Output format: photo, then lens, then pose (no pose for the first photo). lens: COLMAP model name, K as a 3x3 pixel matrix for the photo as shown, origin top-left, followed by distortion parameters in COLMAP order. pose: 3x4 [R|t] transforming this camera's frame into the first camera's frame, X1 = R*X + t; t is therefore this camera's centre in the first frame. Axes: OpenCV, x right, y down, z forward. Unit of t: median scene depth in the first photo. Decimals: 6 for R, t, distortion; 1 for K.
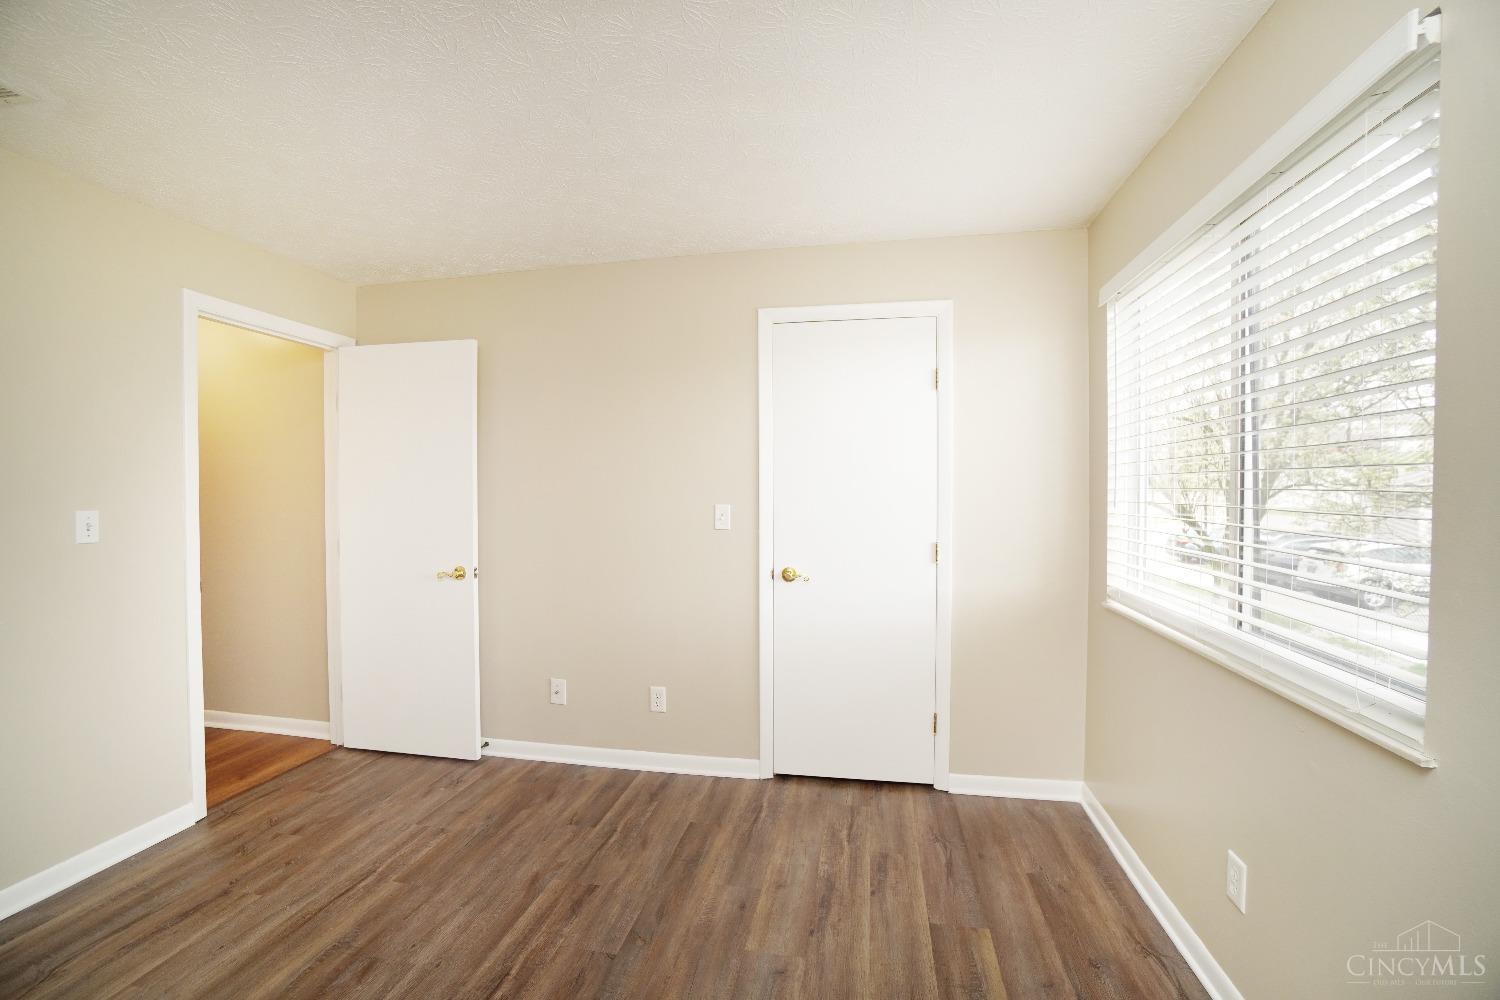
lens RADIAL K [[658.9, 0, 750.0], [0, 658.9, 500.0], [0, 0, 1]] dist [-0.066642, 0.026622]
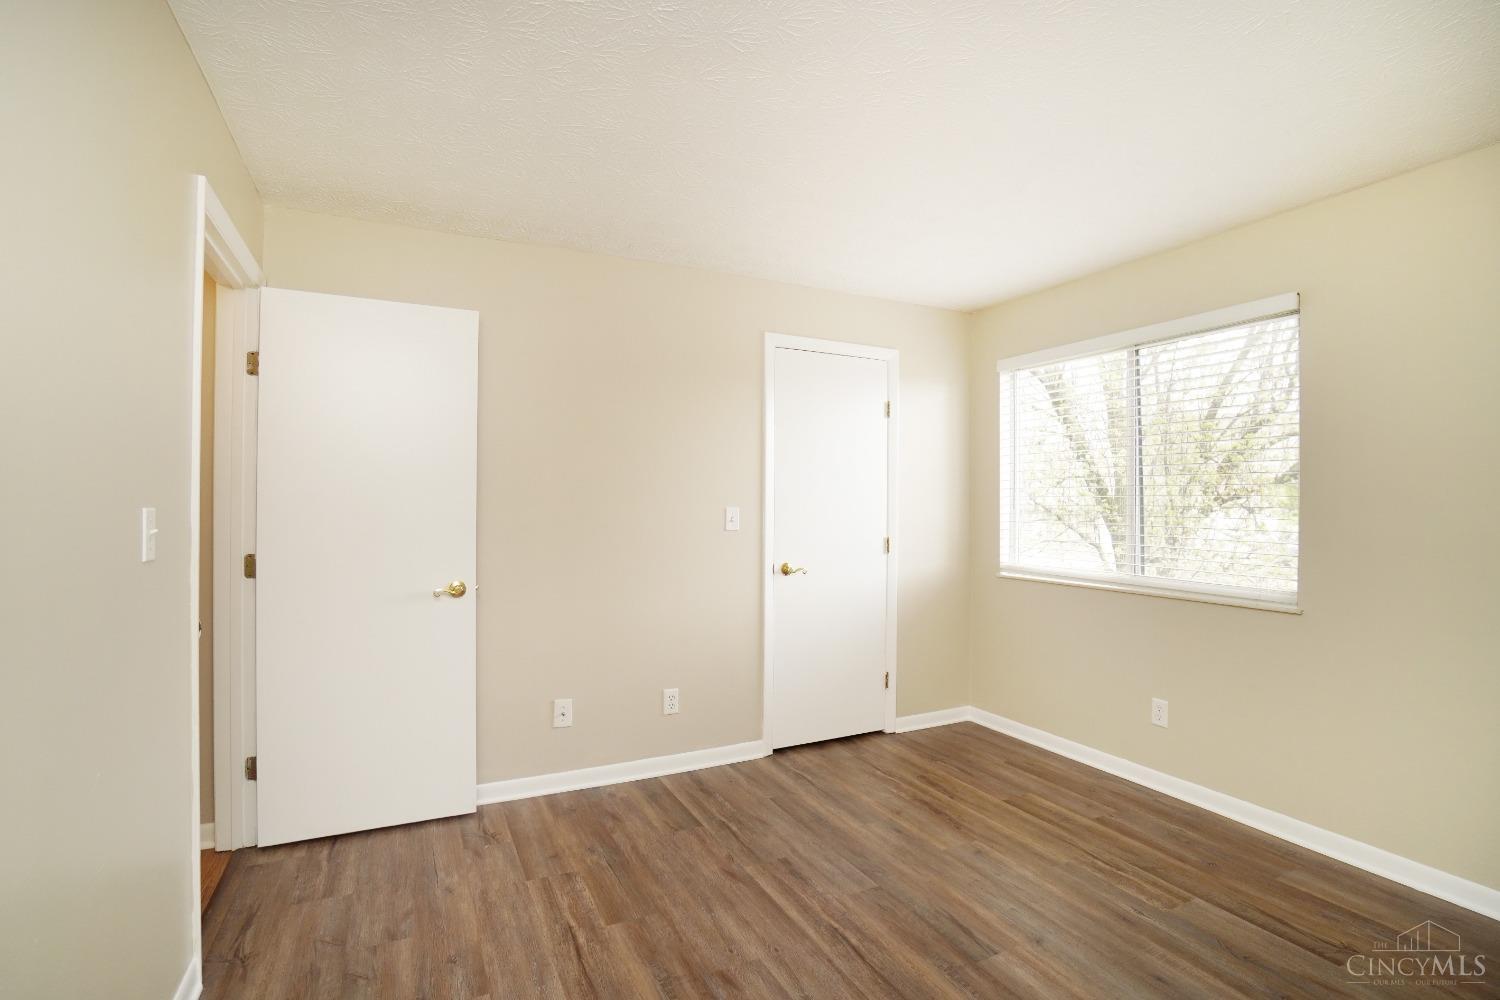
lens RADIAL K [[692.8, 0, 735.1], [0, 692.8, 503.6], [0, 0, 1]] dist [-0.059479, 0.021551]
pose [[0.802507, 0.006681, 0.596606, -0.779336], [0.001403, 0.999913, -0.013084, 0.016576], [-0.596641, 0.011337, 0.802428, 0.099473]]
